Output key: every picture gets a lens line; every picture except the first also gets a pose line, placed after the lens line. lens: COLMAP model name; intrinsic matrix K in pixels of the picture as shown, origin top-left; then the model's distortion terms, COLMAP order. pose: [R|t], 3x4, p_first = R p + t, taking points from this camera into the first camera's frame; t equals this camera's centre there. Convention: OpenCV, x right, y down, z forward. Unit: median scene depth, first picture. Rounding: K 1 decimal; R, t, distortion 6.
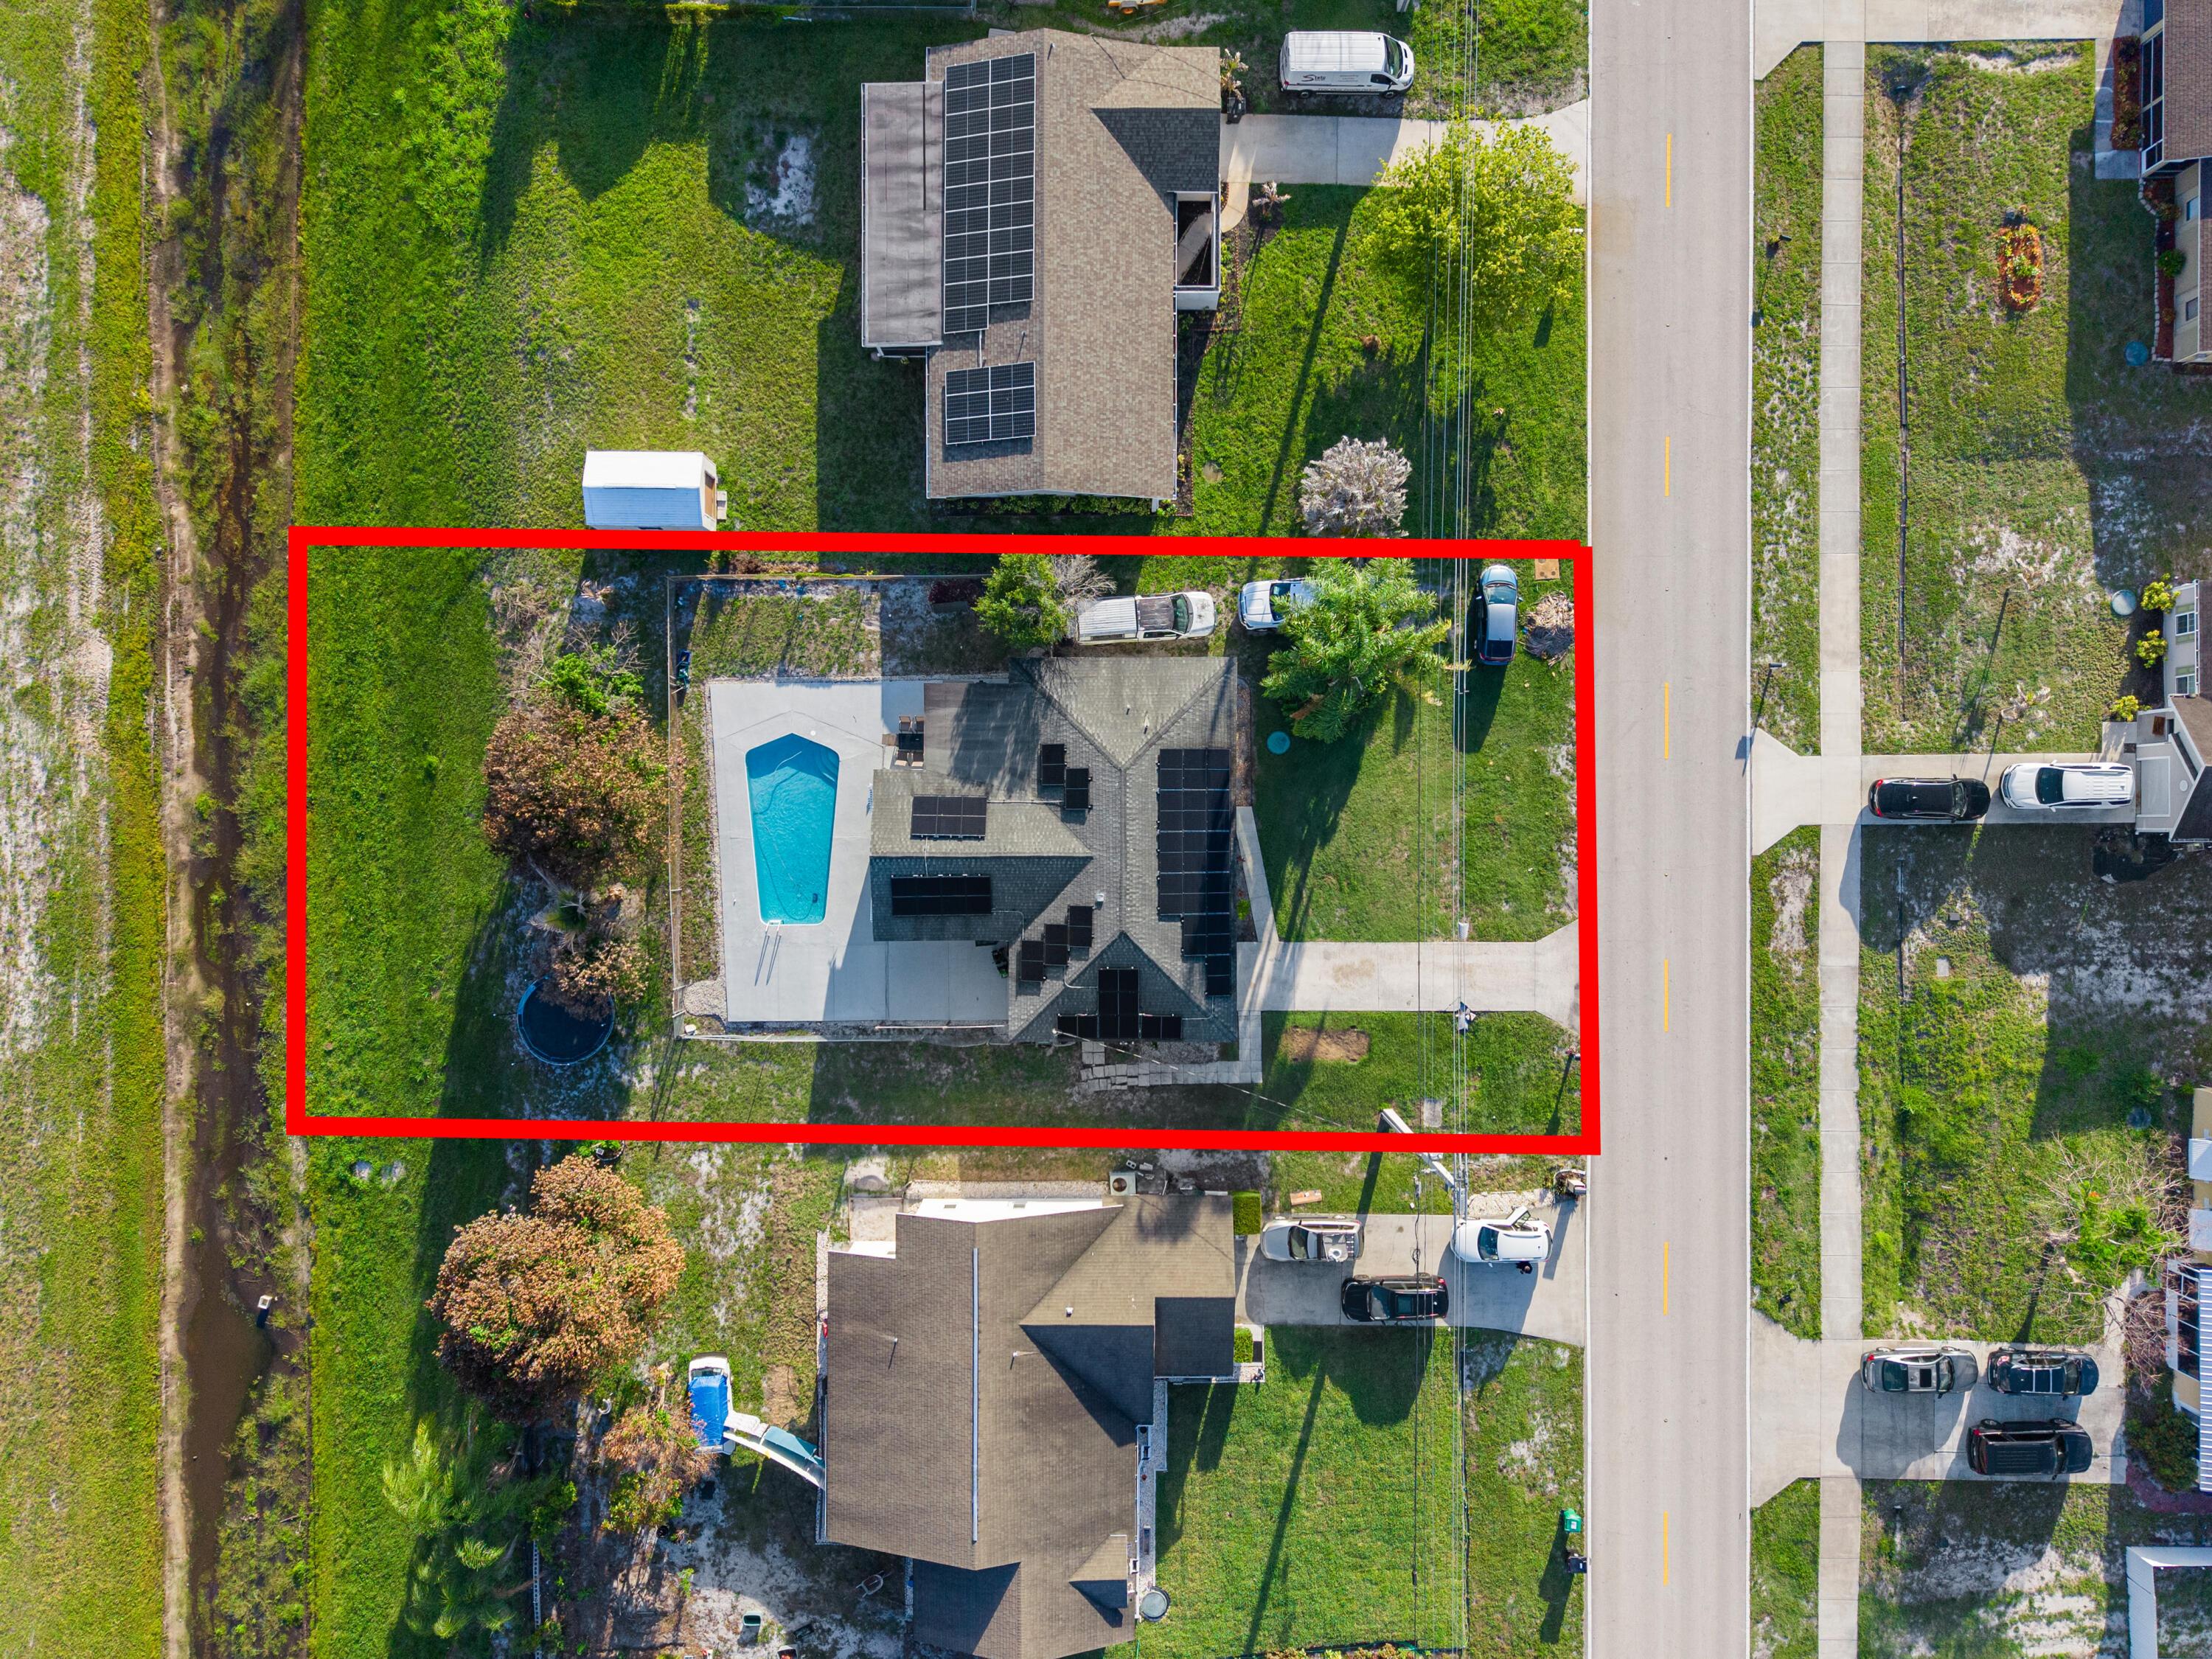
lens RADIAL K [[1489.1, 0, 1106.0], [0, 1489.1, 829.5], [0, 0, 1]] dist [0.039527, -0.045094]
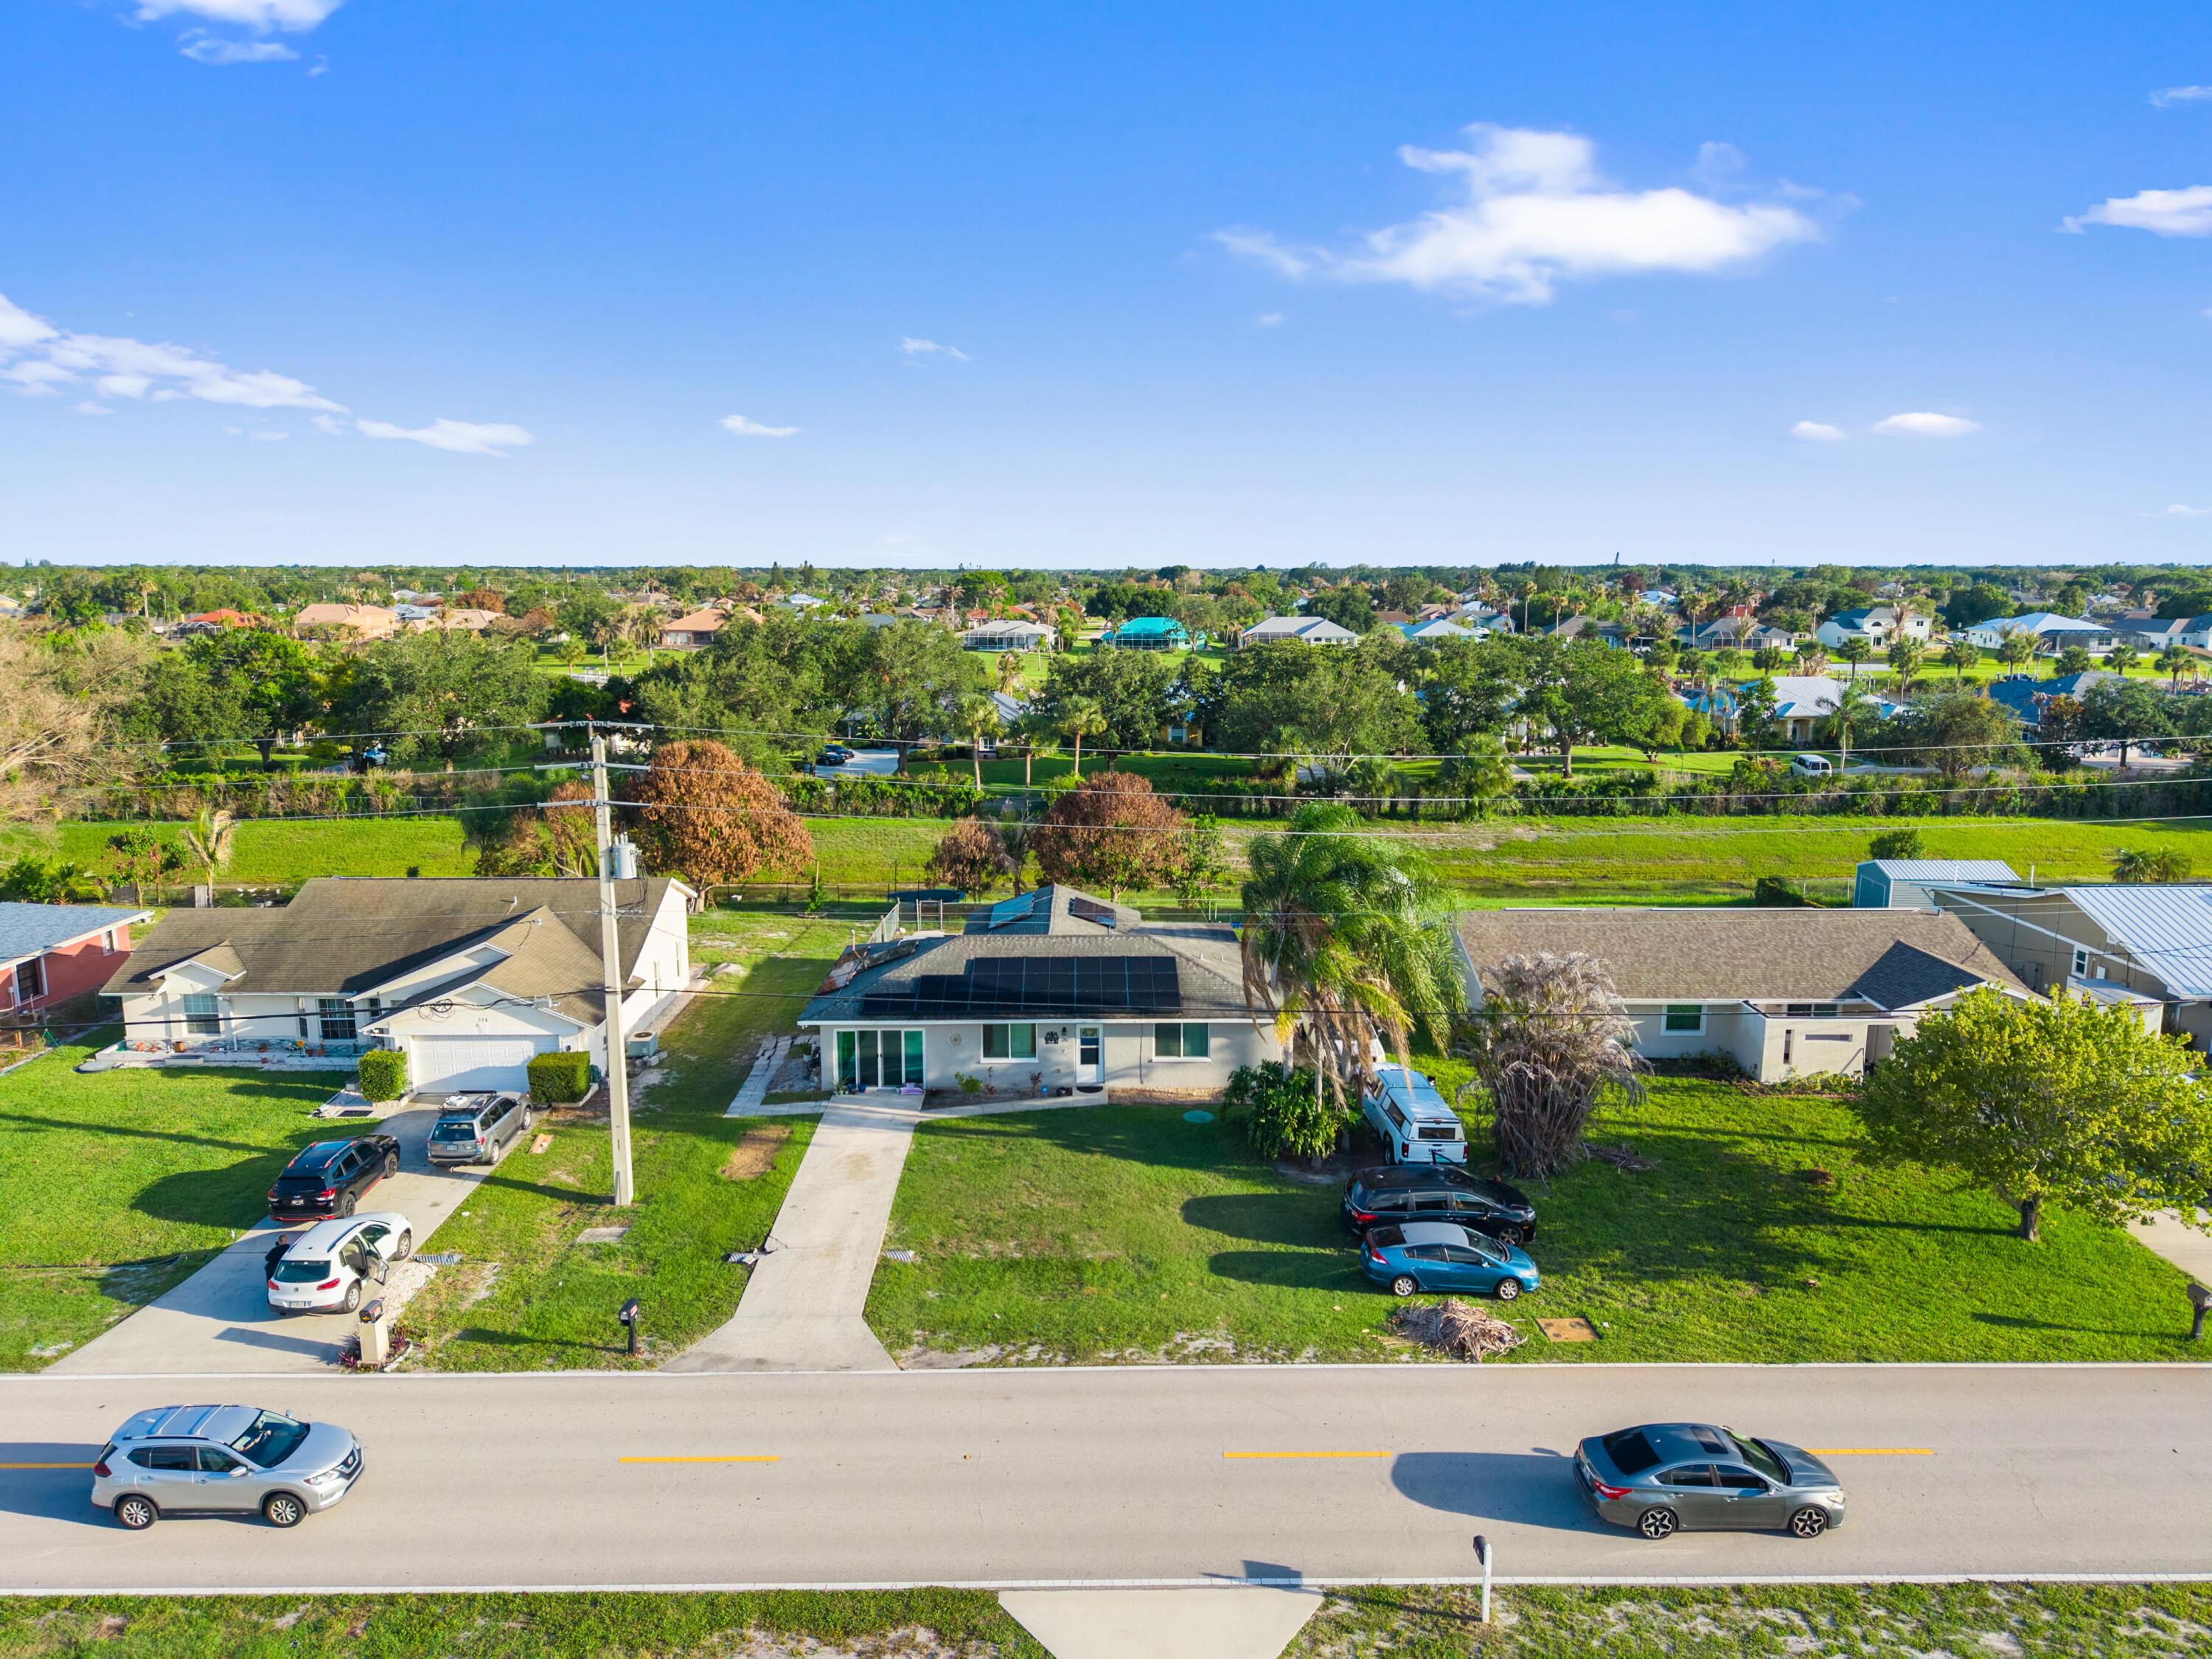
lens RADIAL K [[1489.1, 0, 1106.0], [0, 1489.1, 829.5], [0, 0, 1]] dist [0.039527, -0.045094]
pose [[0.010937, 0.167632, -0.985789, 0.792902], [-0.999923, 0.007580, -0.009805, -0.008866], [0.005829, 0.985820, 0.167702, 0.741886]]
